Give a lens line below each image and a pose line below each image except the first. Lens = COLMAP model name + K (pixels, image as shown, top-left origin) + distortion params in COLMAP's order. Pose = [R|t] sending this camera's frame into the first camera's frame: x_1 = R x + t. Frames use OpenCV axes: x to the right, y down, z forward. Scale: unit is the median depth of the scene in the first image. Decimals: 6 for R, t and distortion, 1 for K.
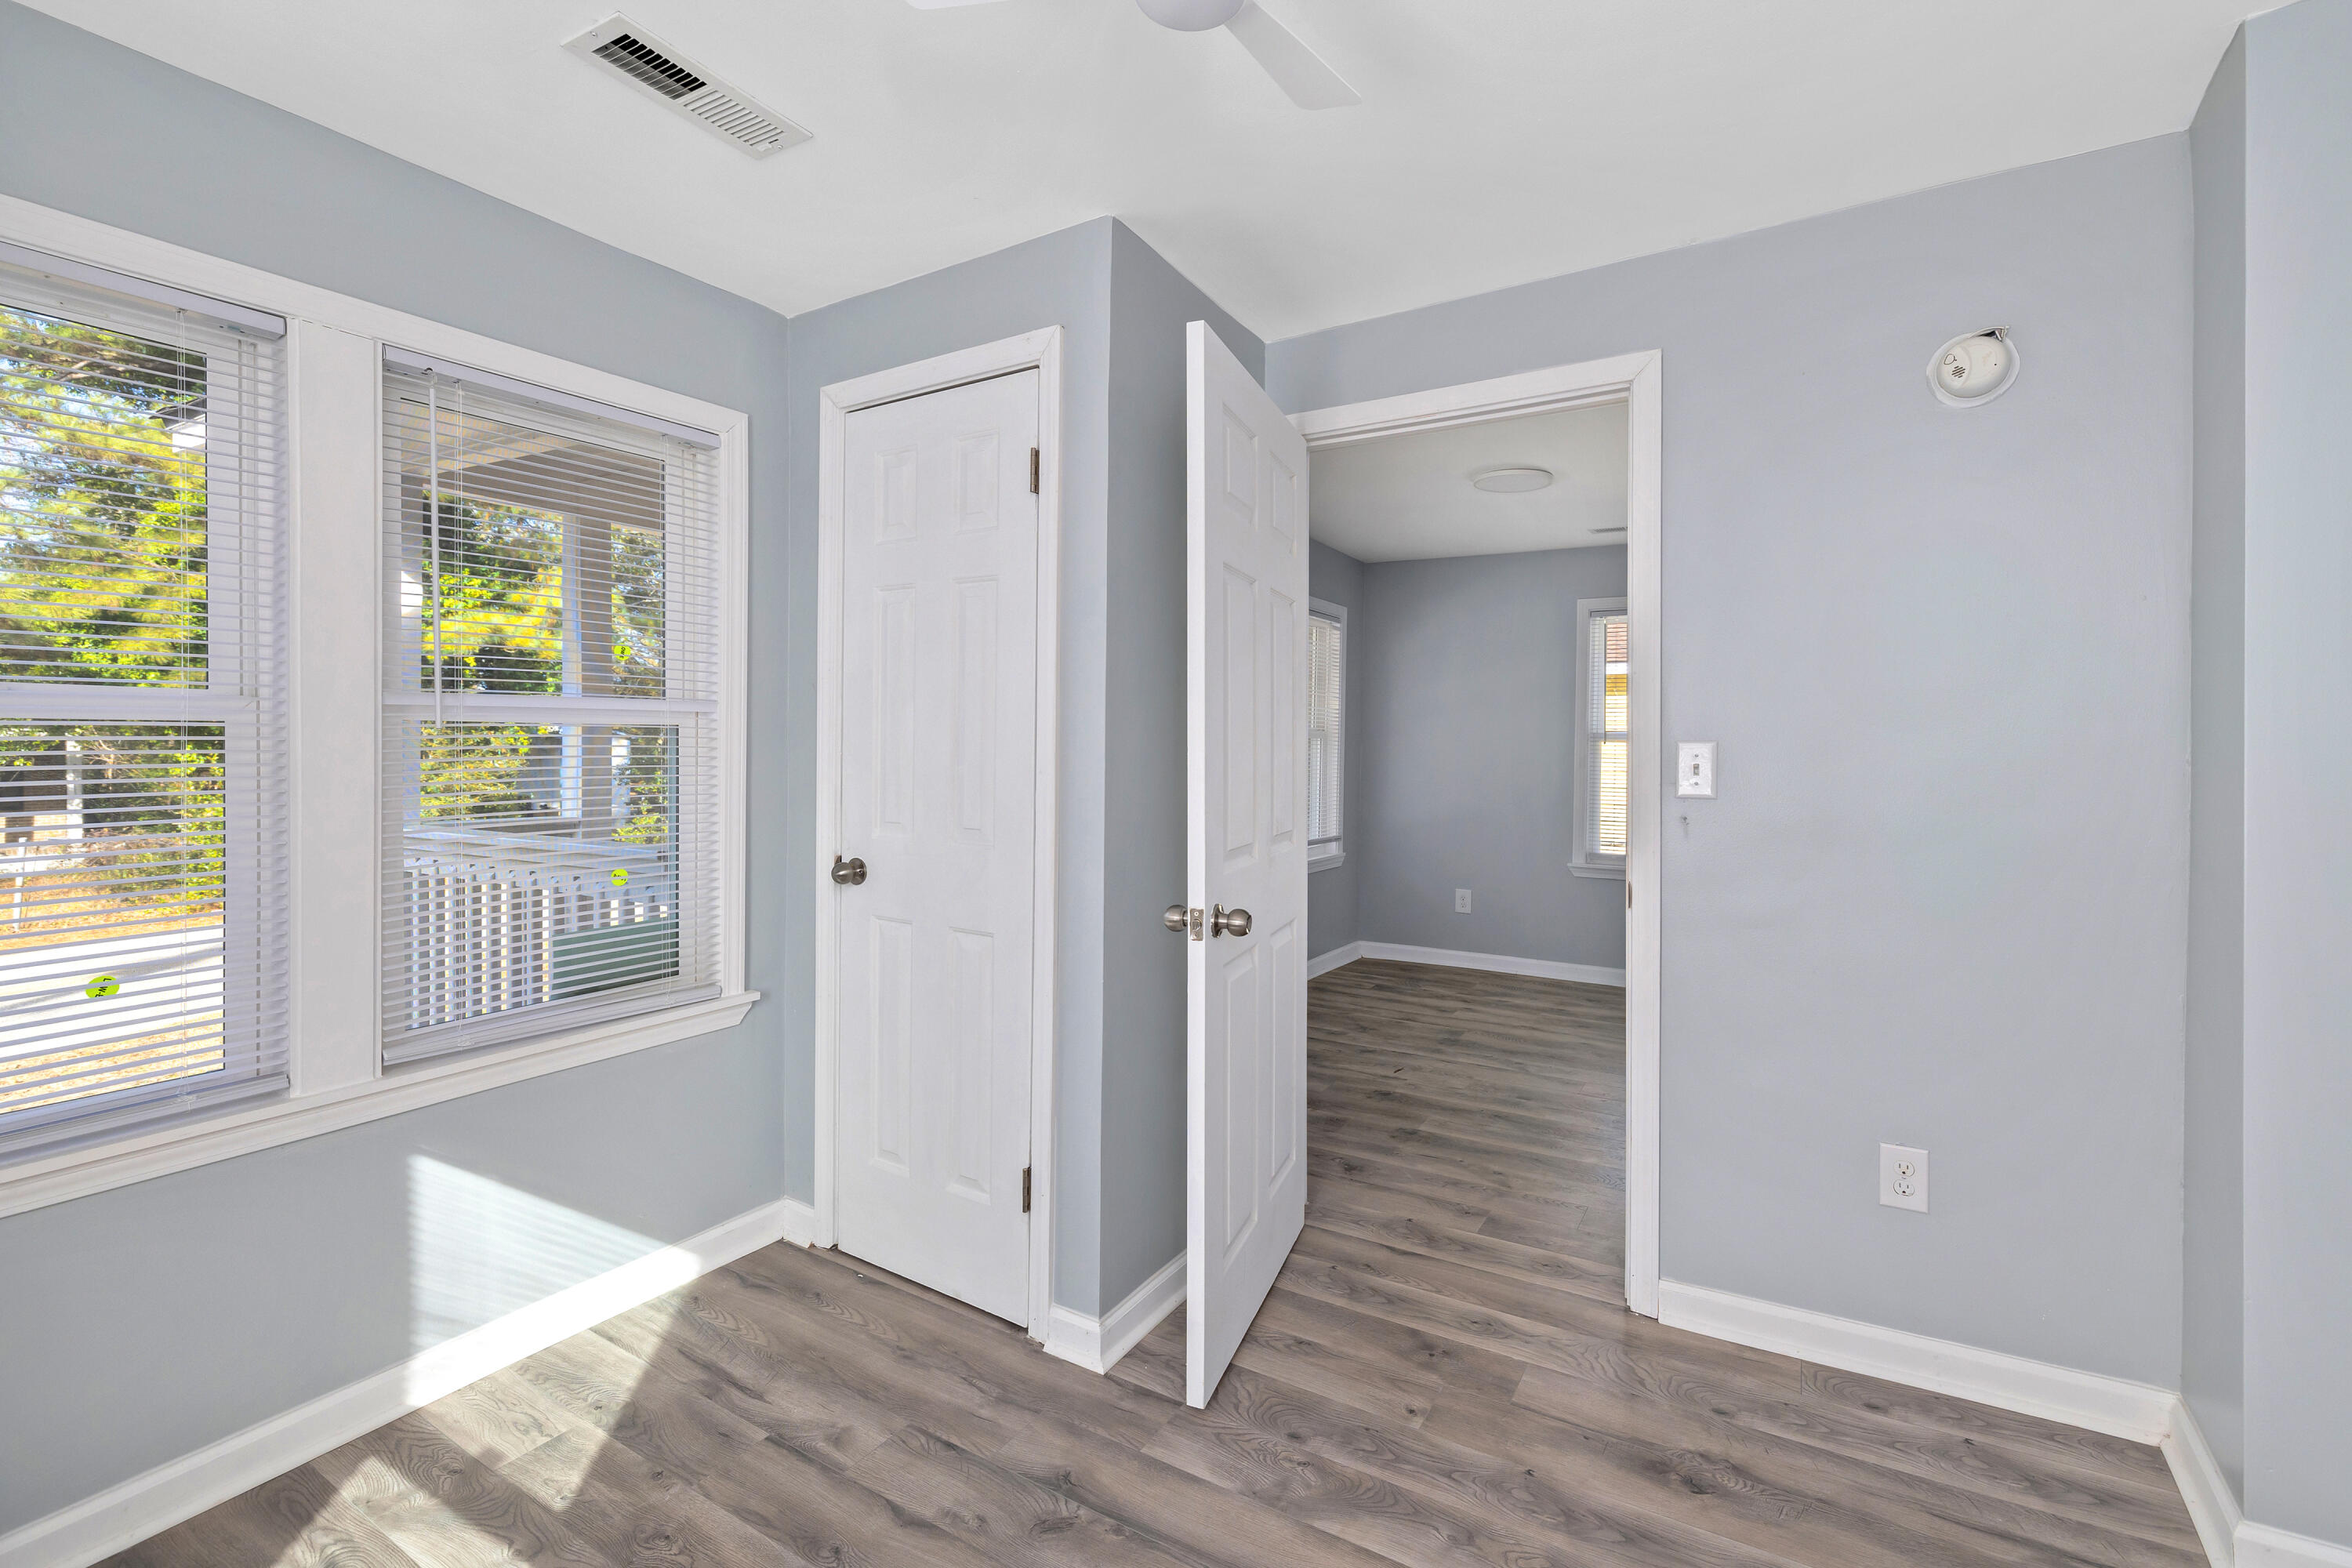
lens RADIAL K [[1037.4, 0, 1174.5], [0, 1037.4, 751.5], [0, 0, 1]] dist [-0.000631, 0.000141]
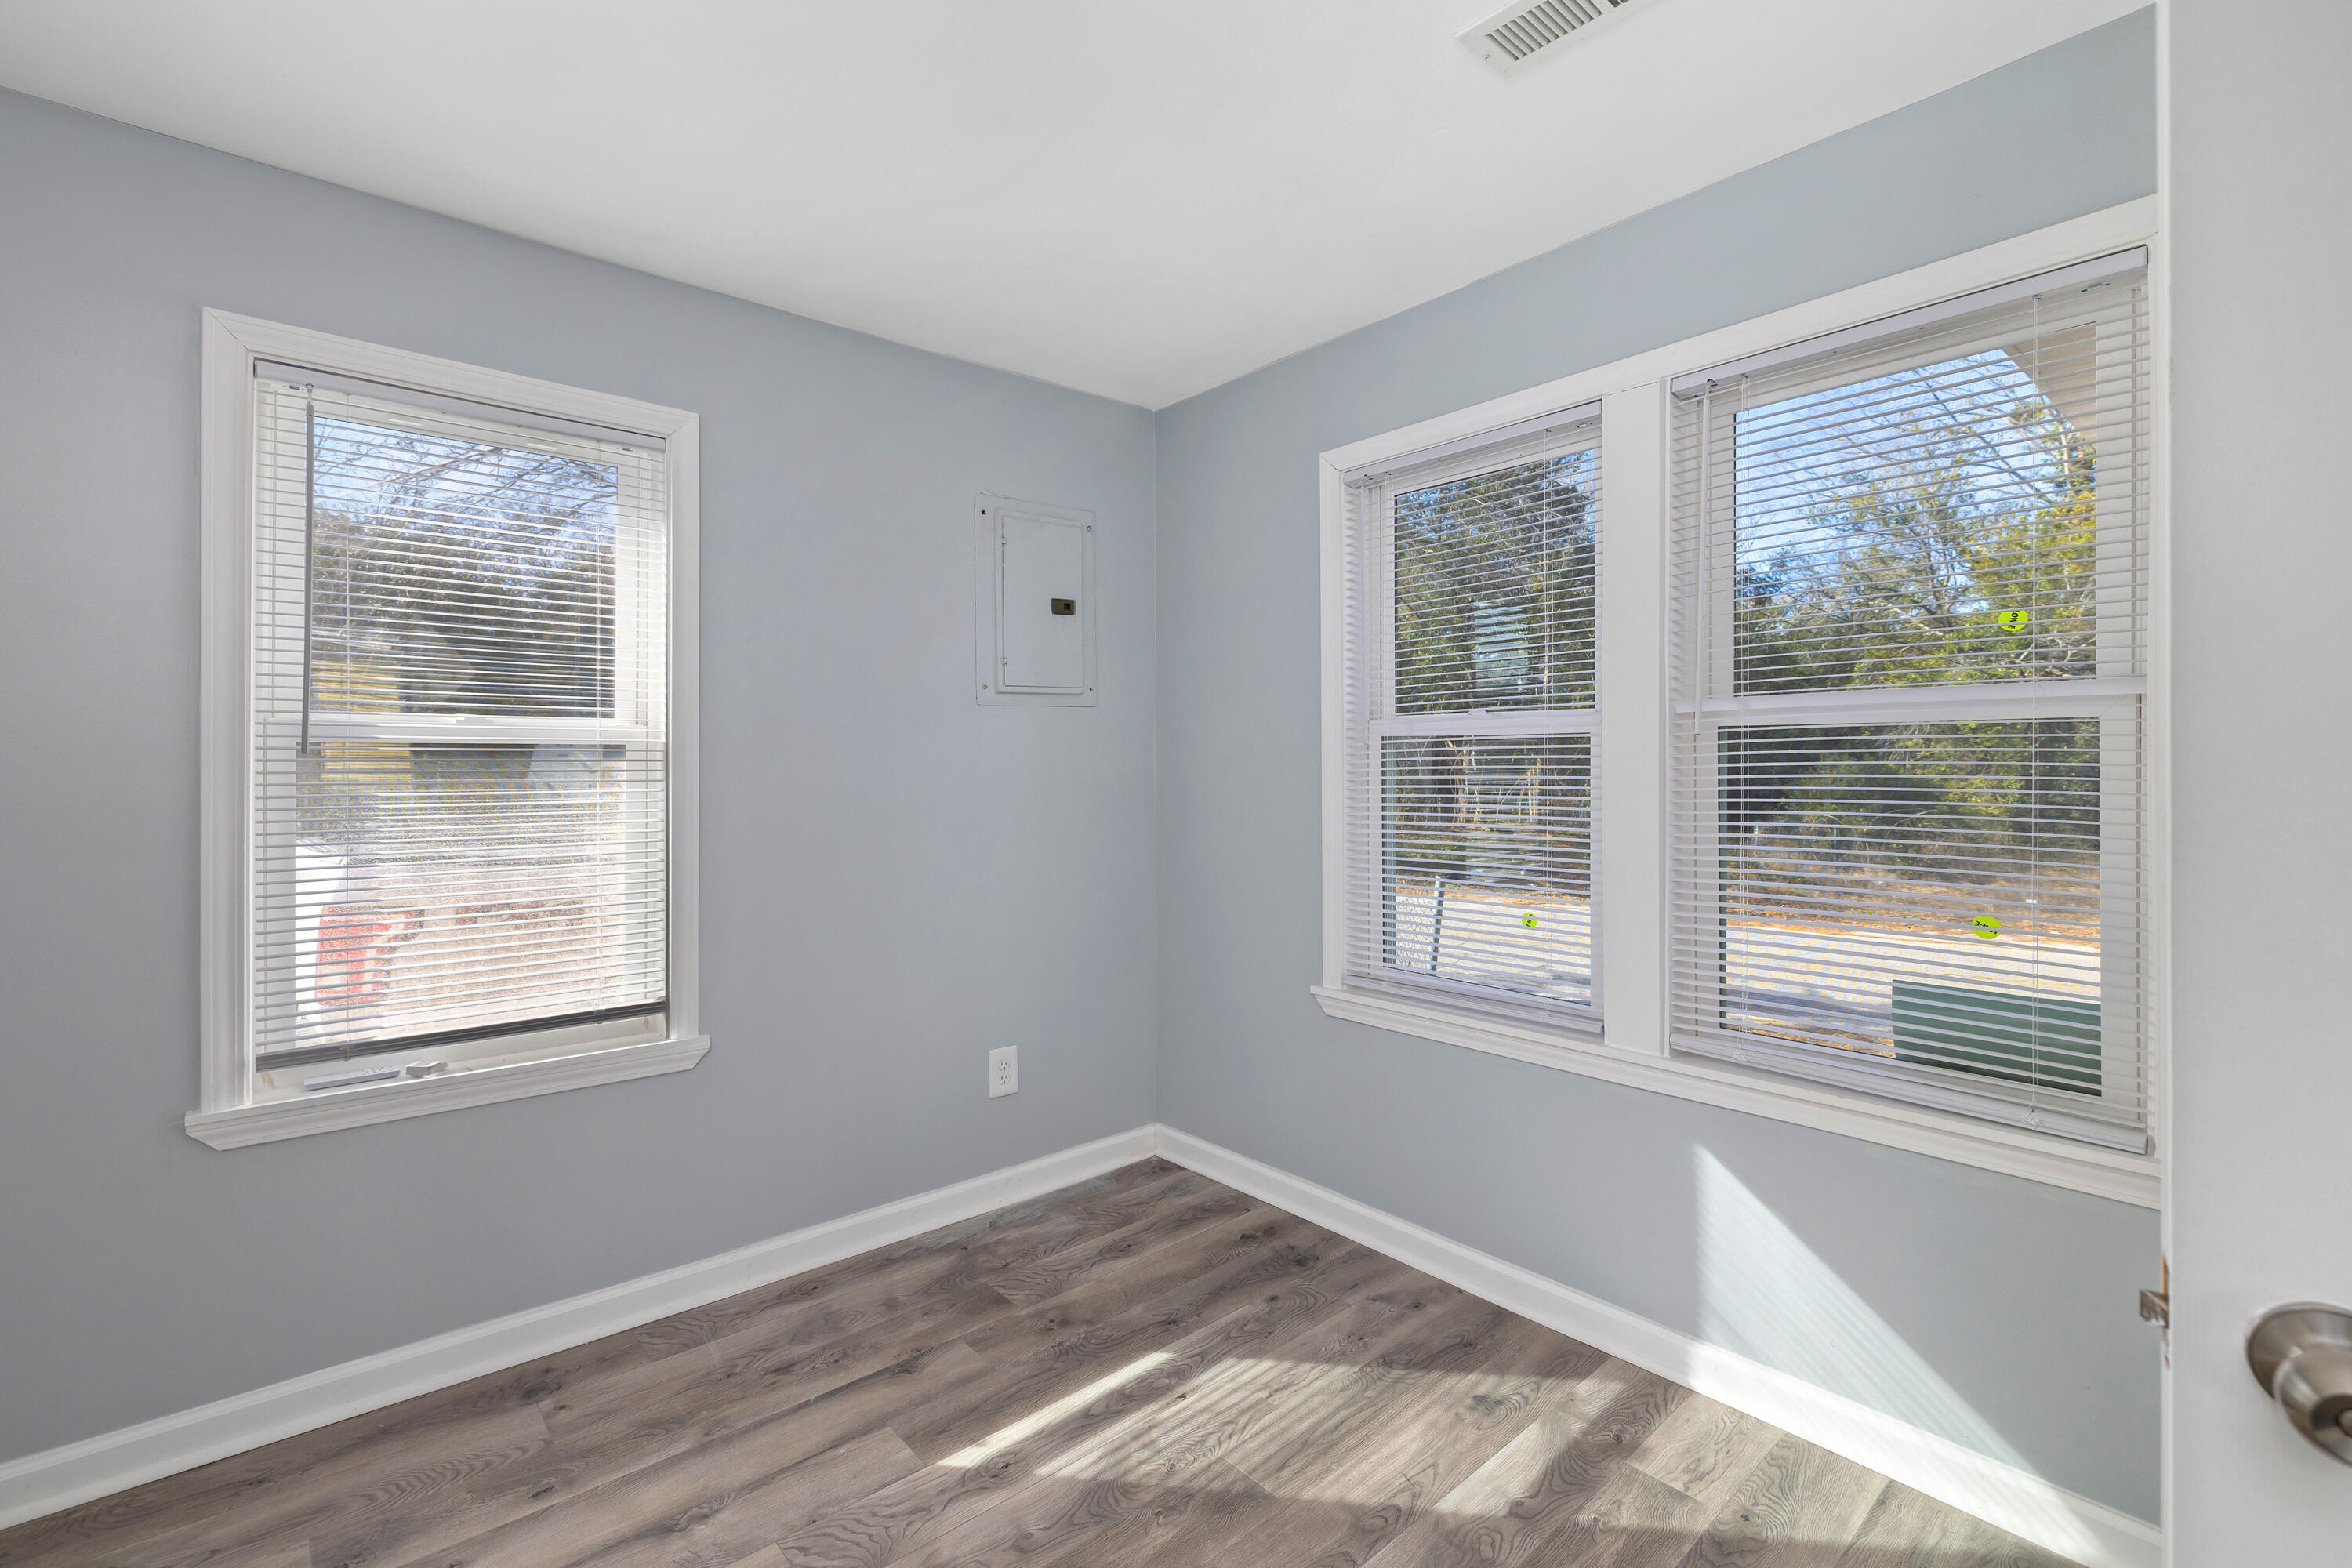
lens RADIAL K [[1037.4, 0, 1174.5], [0, 1037.4, 751.5], [0, 0, 1]] dist [-0.000631, 0.000141]
pose [[-0.299604, -0.002006, -0.954062, 0.419141], [0.002683, 0.999992, -0.002945, -0.003462], [0.954060, -0.003442, -0.299596, 0.823207]]
